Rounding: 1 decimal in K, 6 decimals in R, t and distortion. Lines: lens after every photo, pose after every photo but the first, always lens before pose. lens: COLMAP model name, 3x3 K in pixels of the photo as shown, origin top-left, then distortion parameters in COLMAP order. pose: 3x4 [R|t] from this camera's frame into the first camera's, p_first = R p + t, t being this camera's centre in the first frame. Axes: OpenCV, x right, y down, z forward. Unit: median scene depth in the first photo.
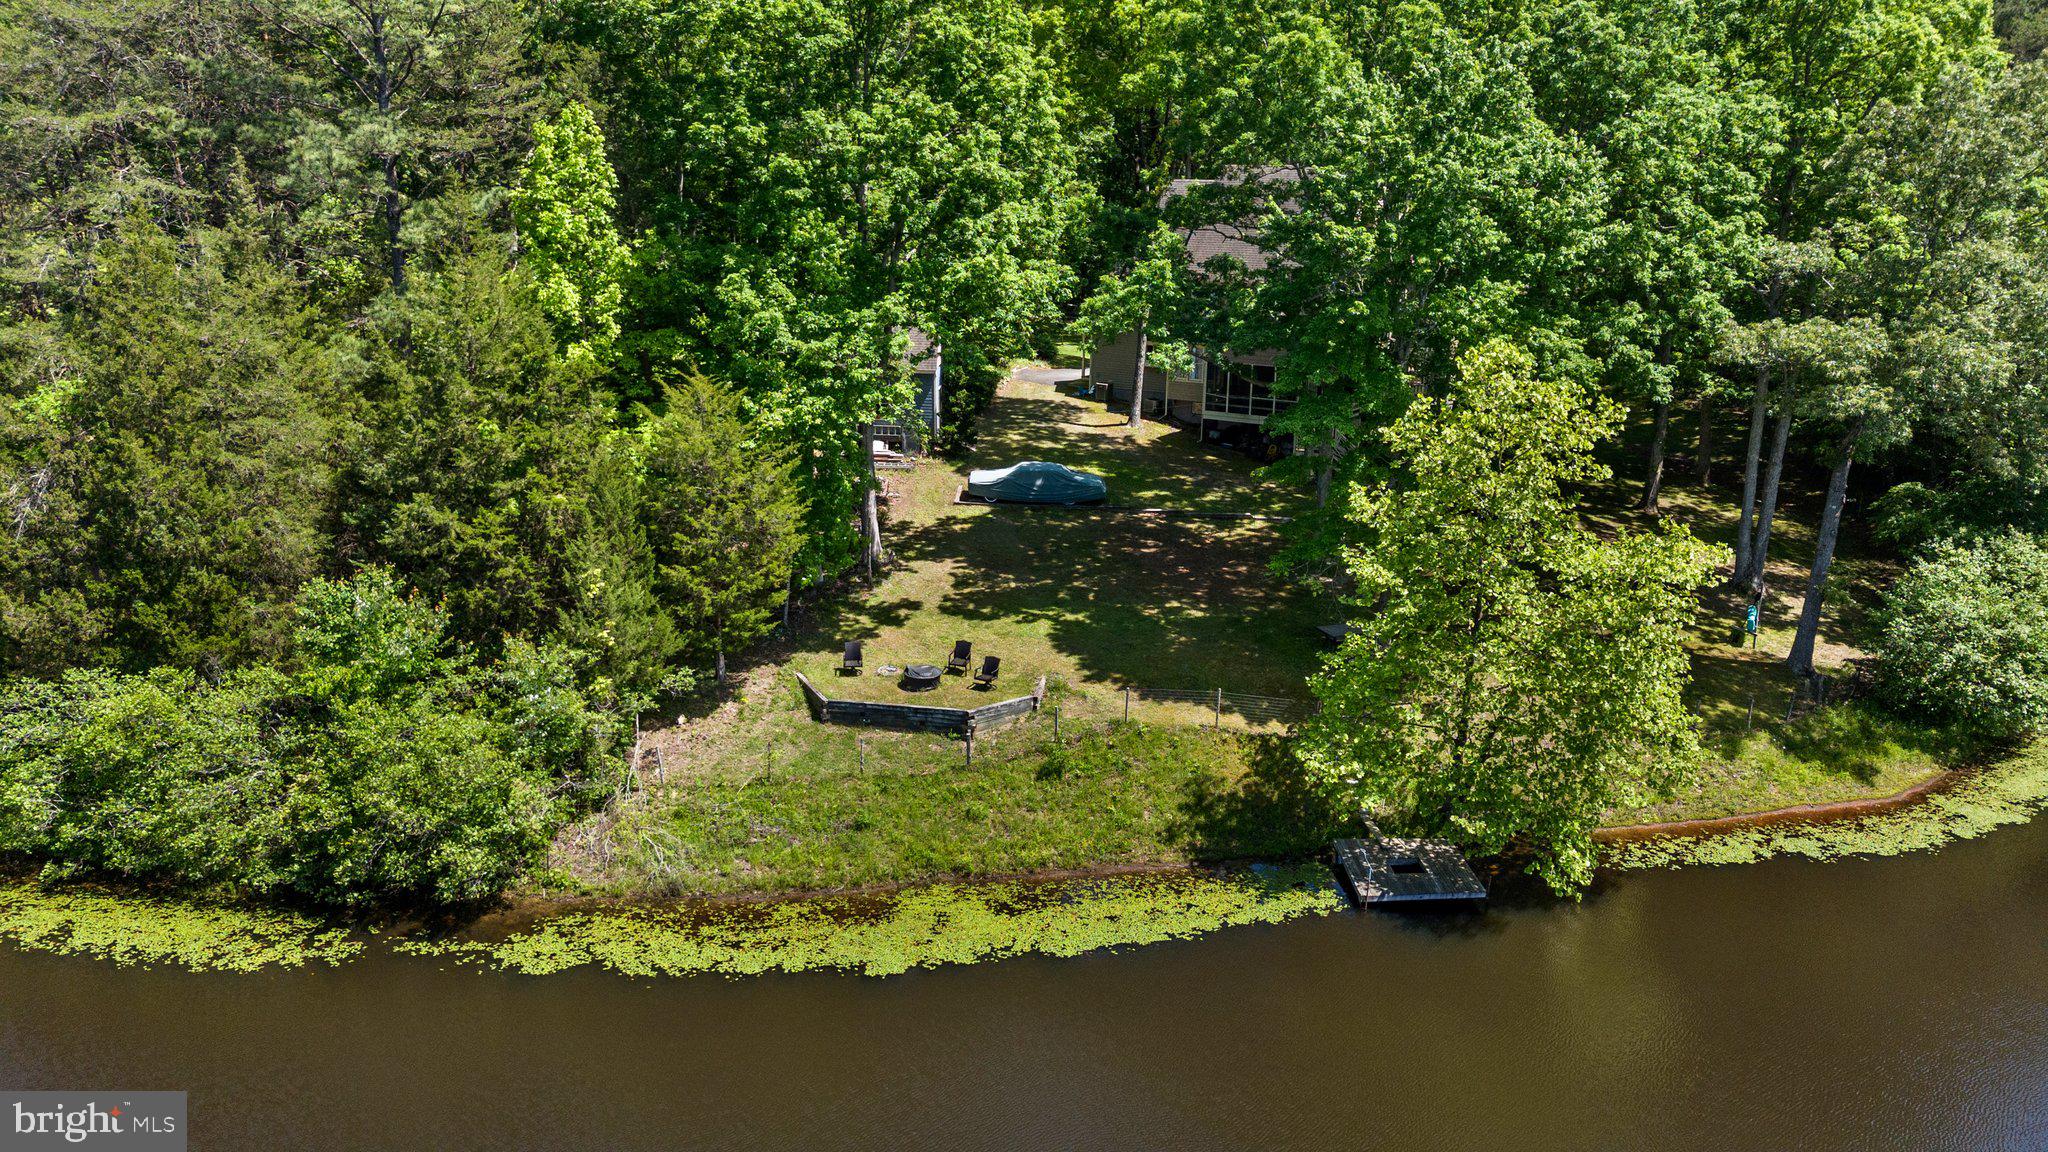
lens RADIAL K [[1475.9, 0, 1022.7], [0, 1475.9, 623.9], [0, 0, 1]] dist [0.069113, -0.070049]
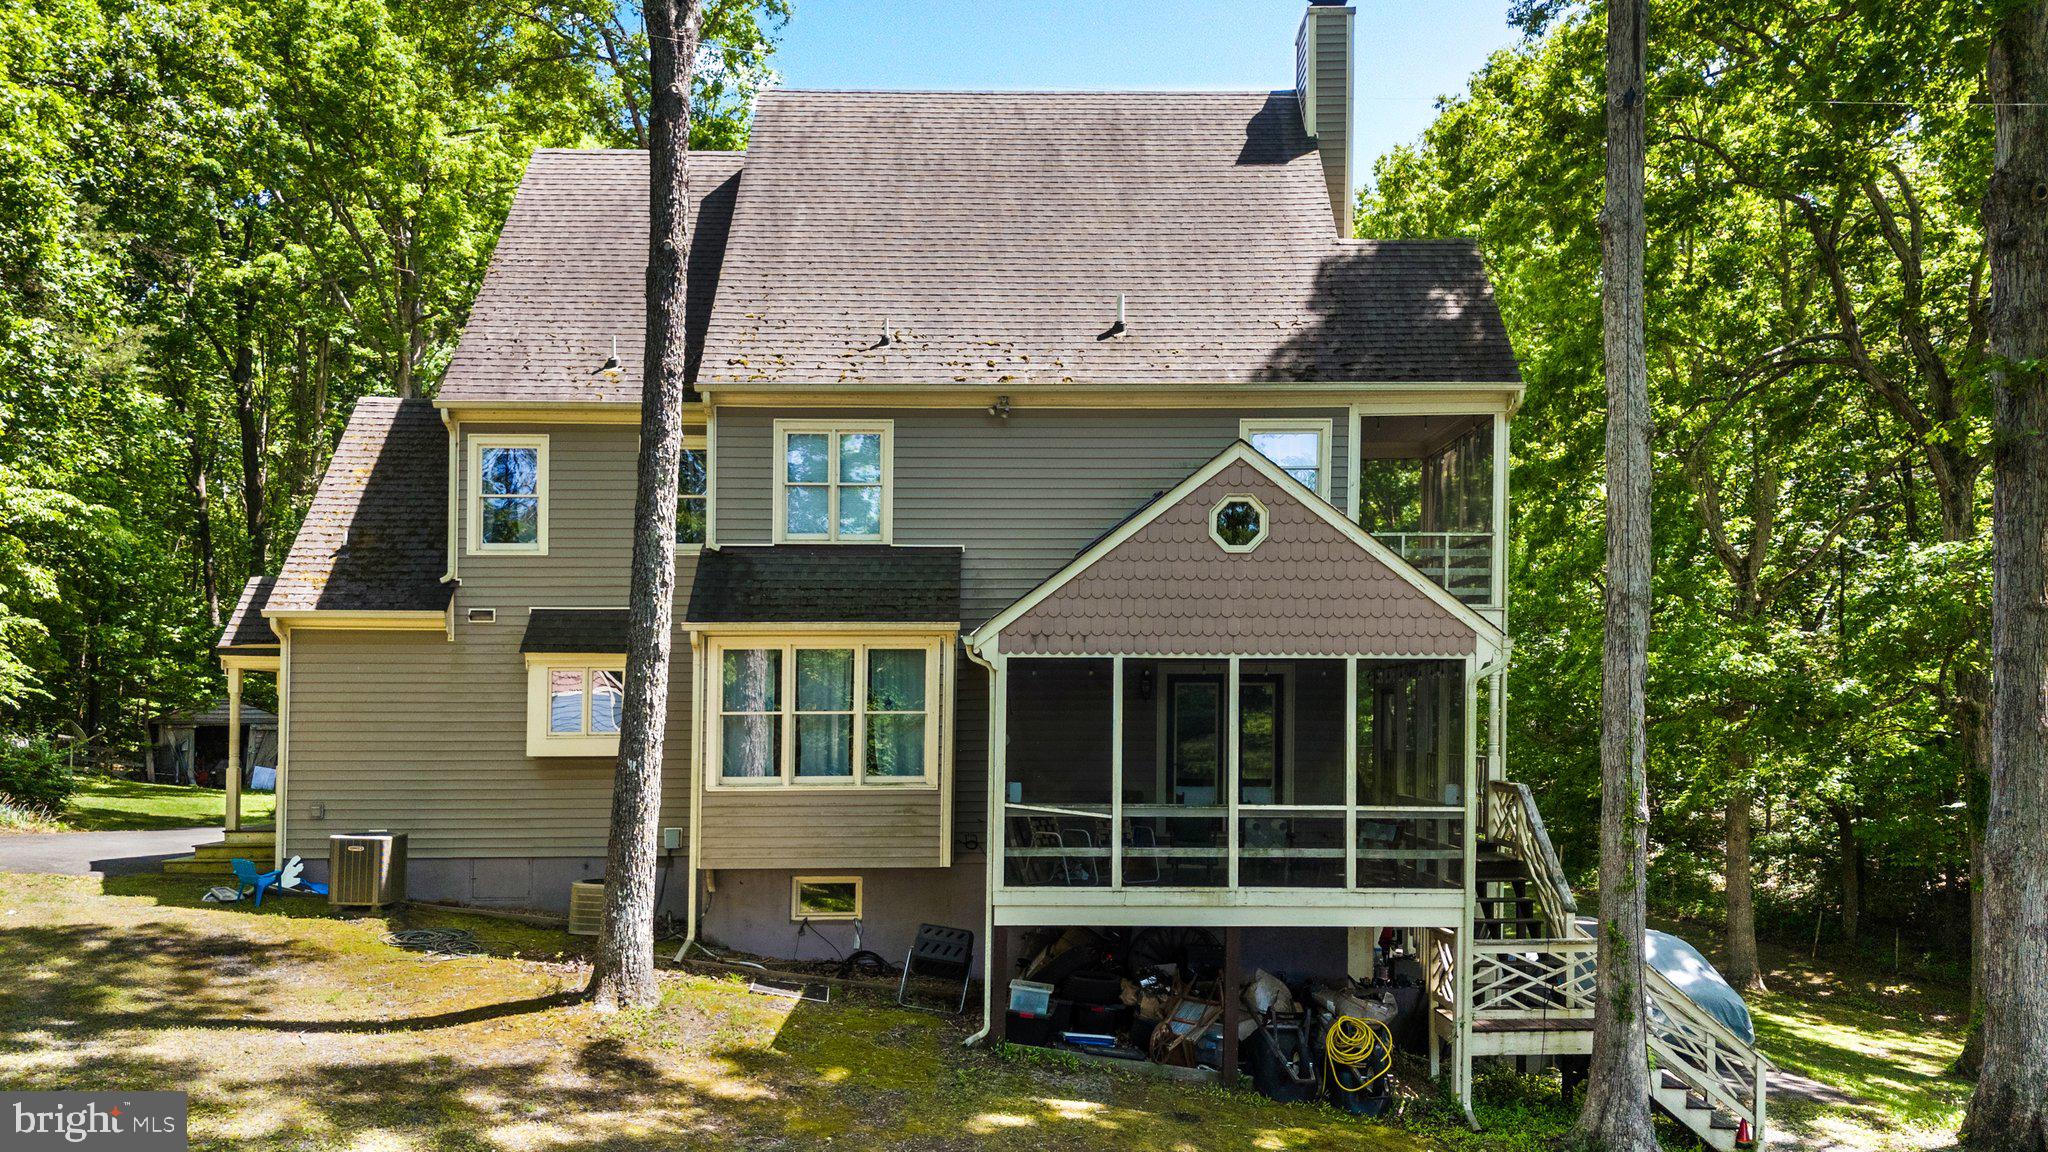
lens RADIAL K [[1475.9, 0, 1026.2], [0, 1475.9, 580.4], [0, 0, 1]] dist [0.069113, -0.070049]
pose [[0.828570, 0.020232, 0.559520, 0.010885], [0.174165, 0.940452, -0.291920, -0.169066], [-0.532107, 0.339325, 0.775706, 1.125560]]
